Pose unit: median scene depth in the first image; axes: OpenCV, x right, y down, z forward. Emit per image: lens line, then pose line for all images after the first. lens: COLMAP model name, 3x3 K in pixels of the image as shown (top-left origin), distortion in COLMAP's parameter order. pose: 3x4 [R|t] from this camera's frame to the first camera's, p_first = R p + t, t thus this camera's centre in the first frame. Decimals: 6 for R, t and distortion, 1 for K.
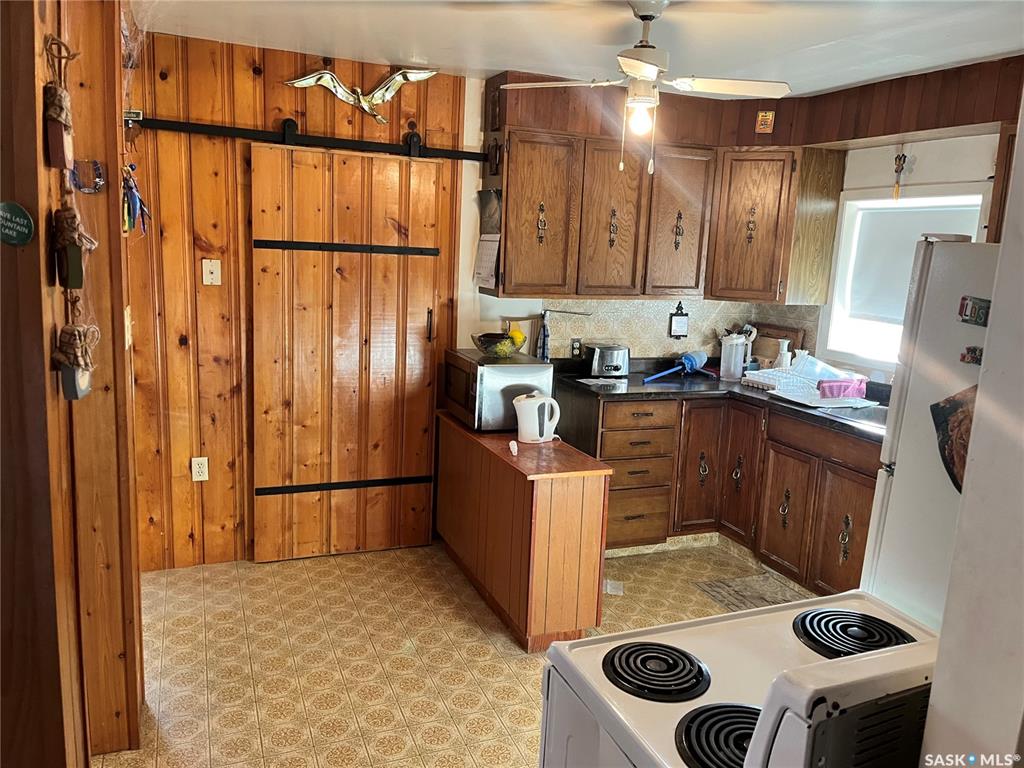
lens RADIAL K [[760.5, 0, 524.4], [0, 760.5, 370.9], [0, 0, 1]] dist [0.064653, -0.098844]
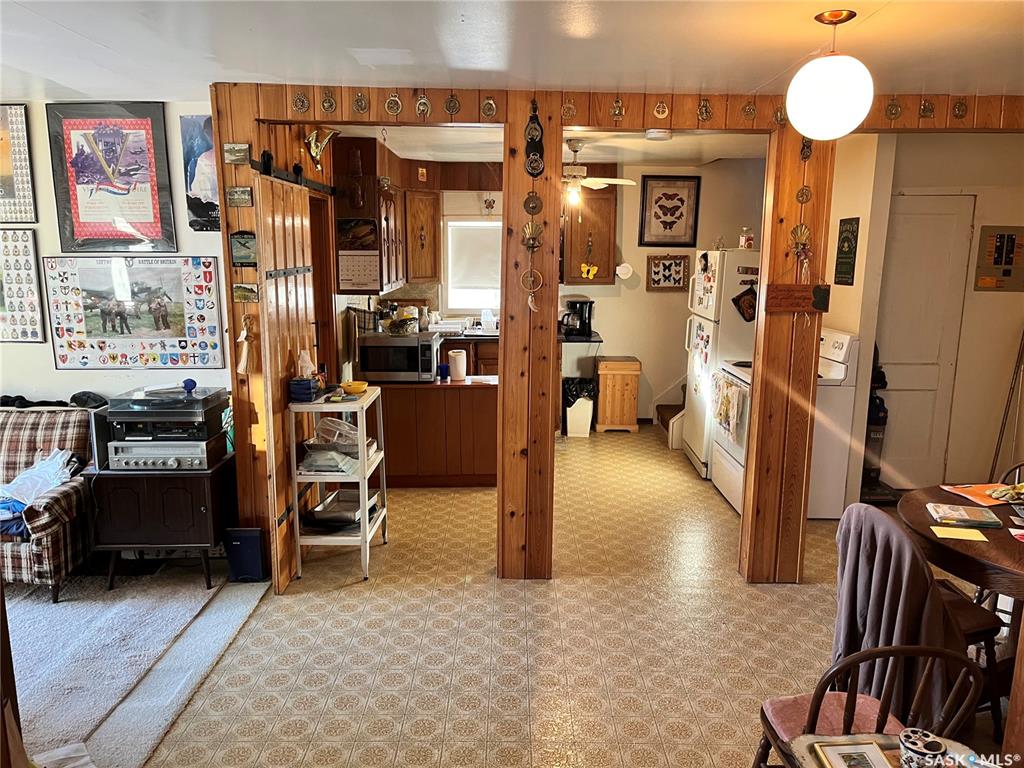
lens RADIAL K [[746.3, 0, 512.0], [0, 746.3, 384.0], [0, 0, 1]] dist [0.047392, -0.000822]
pose [[0.401307, -0.211077, 0.891290, -1.219496], [0.168308, 0.973509, 0.154767, -0.112175], [-0.900347, 0.087902, 0.426202, 0.201735]]
